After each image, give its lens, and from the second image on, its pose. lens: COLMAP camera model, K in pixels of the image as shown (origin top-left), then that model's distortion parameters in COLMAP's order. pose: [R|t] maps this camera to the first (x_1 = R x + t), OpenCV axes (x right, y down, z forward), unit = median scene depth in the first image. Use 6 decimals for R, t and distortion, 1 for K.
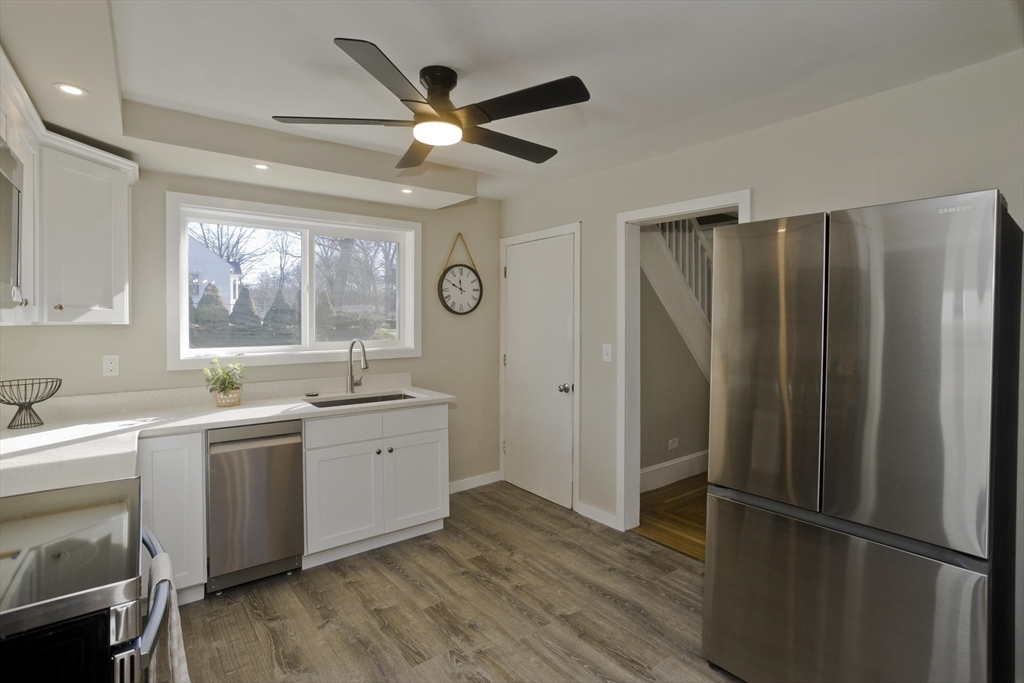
lens RADIAL K [[490.2, 0, 514.7], [0, 490.2, 323.1], [0, 0, 1]] dist [-0.027571, 0.014708]
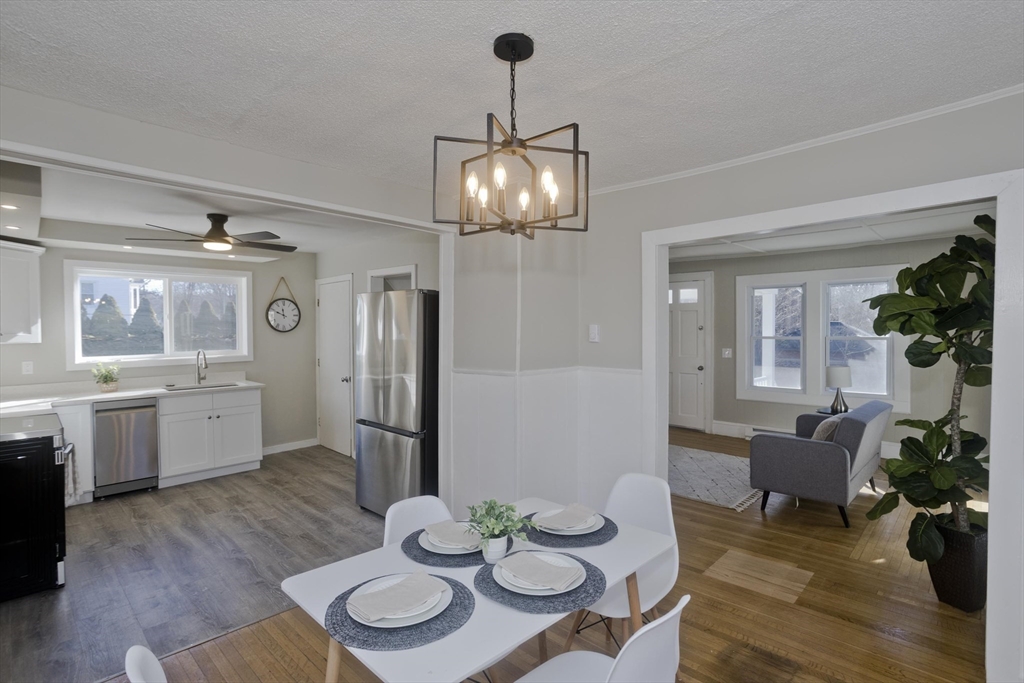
lens RADIAL K [[506.8, 0, 507.3], [0, 506.8, 339.1], [0, 0, 1]] dist [-0.003618, 0.016494]
pose [[0.994694, -0.006941, 0.102643, 0.557102], [0.004991, 0.999802, 0.019249, -0.031327], [-0.102756, -0.018634, 0.994532, -0.819261]]
